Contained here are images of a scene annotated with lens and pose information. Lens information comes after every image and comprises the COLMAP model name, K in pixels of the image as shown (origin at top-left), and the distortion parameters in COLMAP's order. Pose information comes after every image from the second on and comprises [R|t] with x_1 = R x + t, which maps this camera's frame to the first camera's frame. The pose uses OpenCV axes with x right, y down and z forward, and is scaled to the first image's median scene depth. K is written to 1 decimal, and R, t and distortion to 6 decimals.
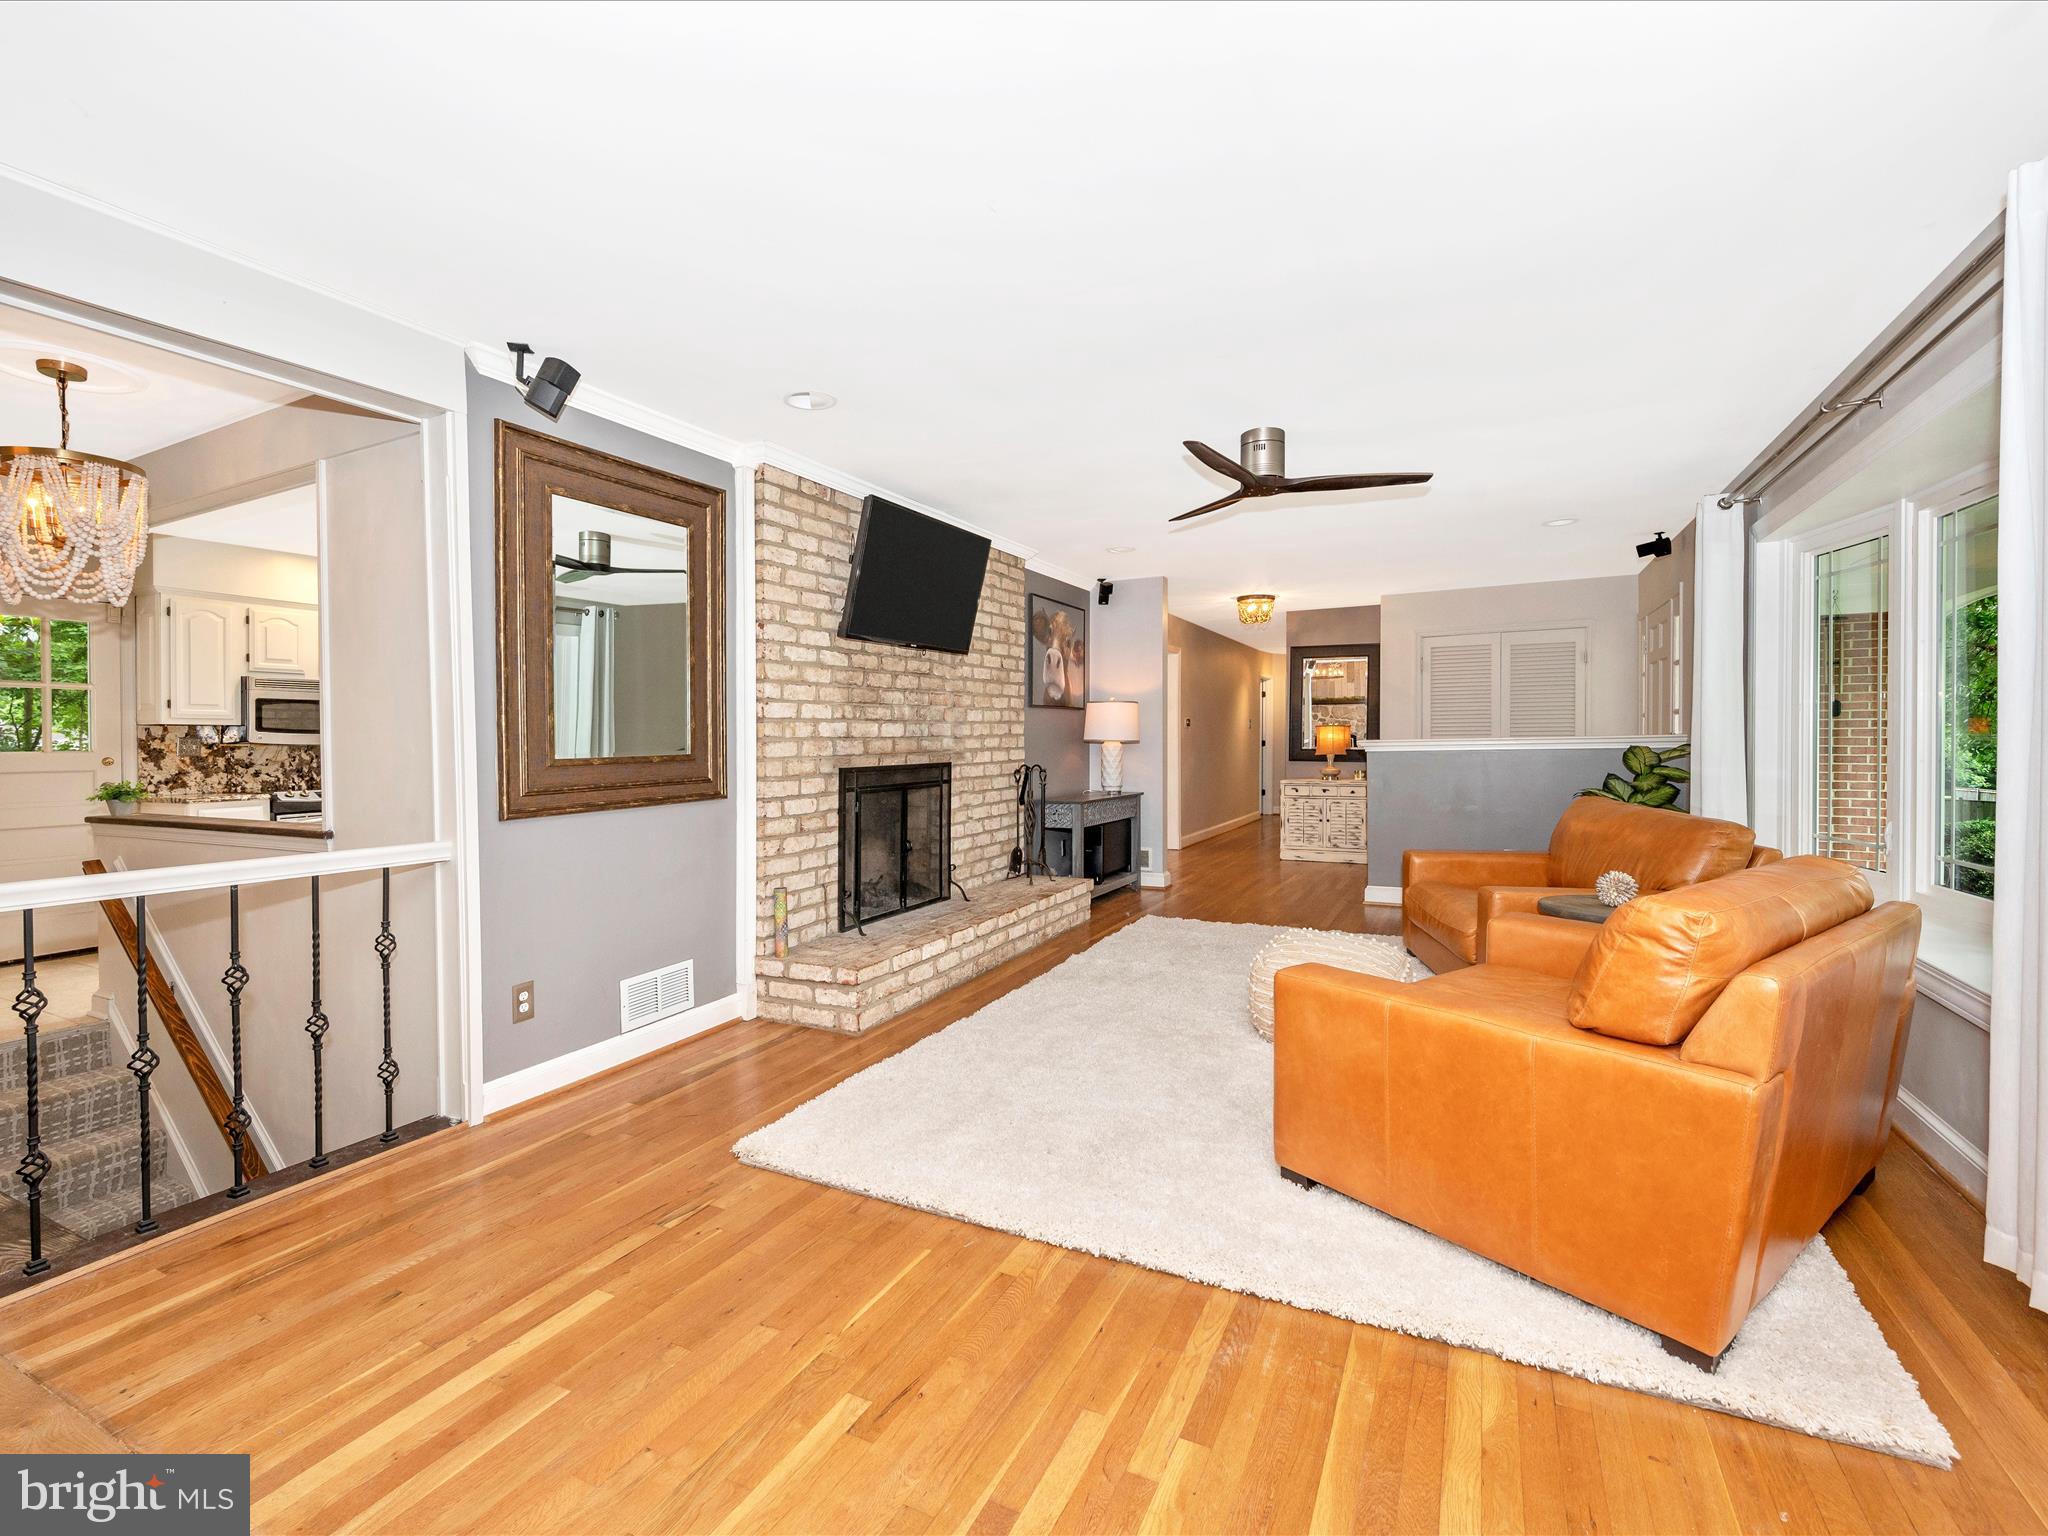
lens RADIAL K [[920.2, 0, 1022.4], [0, 920.2, 728.8], [0, 0, 1]] dist [0.001635, 0.000324]
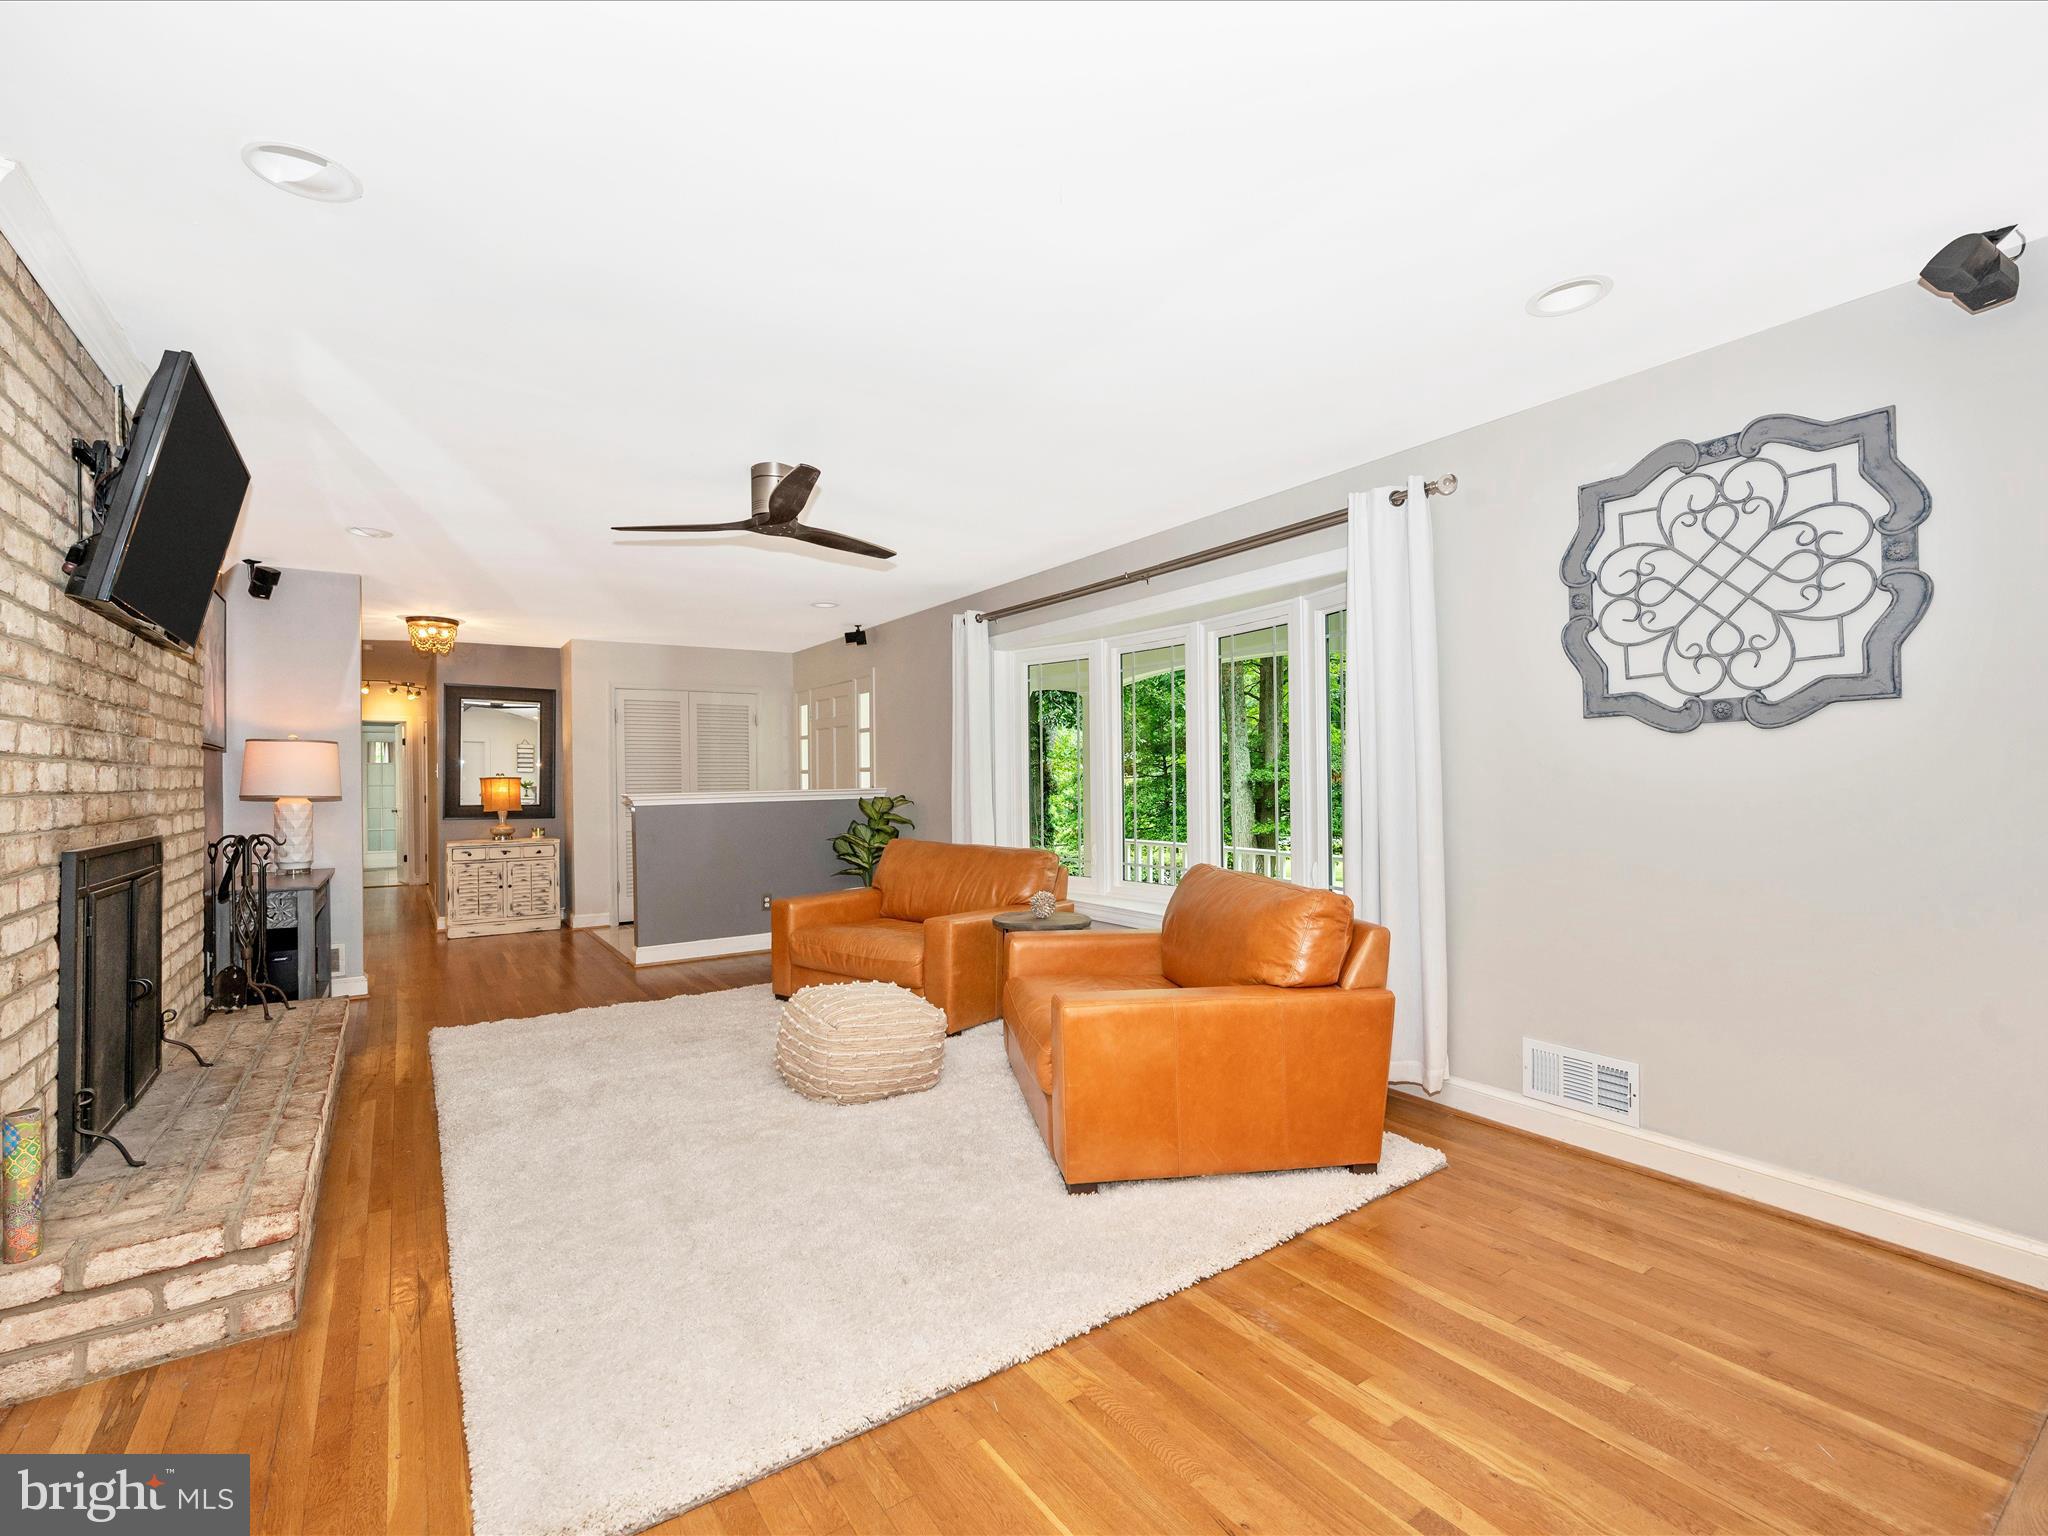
lens RADIAL K [[913.1, 0, 1024.0], [0, 913.1, 768.0], [0, 0, 1]] dist [0.000466, 0.000657]
pose [[0.483592, 0.018788, 0.875092, -0.441690], [-0.004055, 0.999807, -0.019225, 0.003650], [-0.875284, 0.005748, 0.483575, 0.333501]]
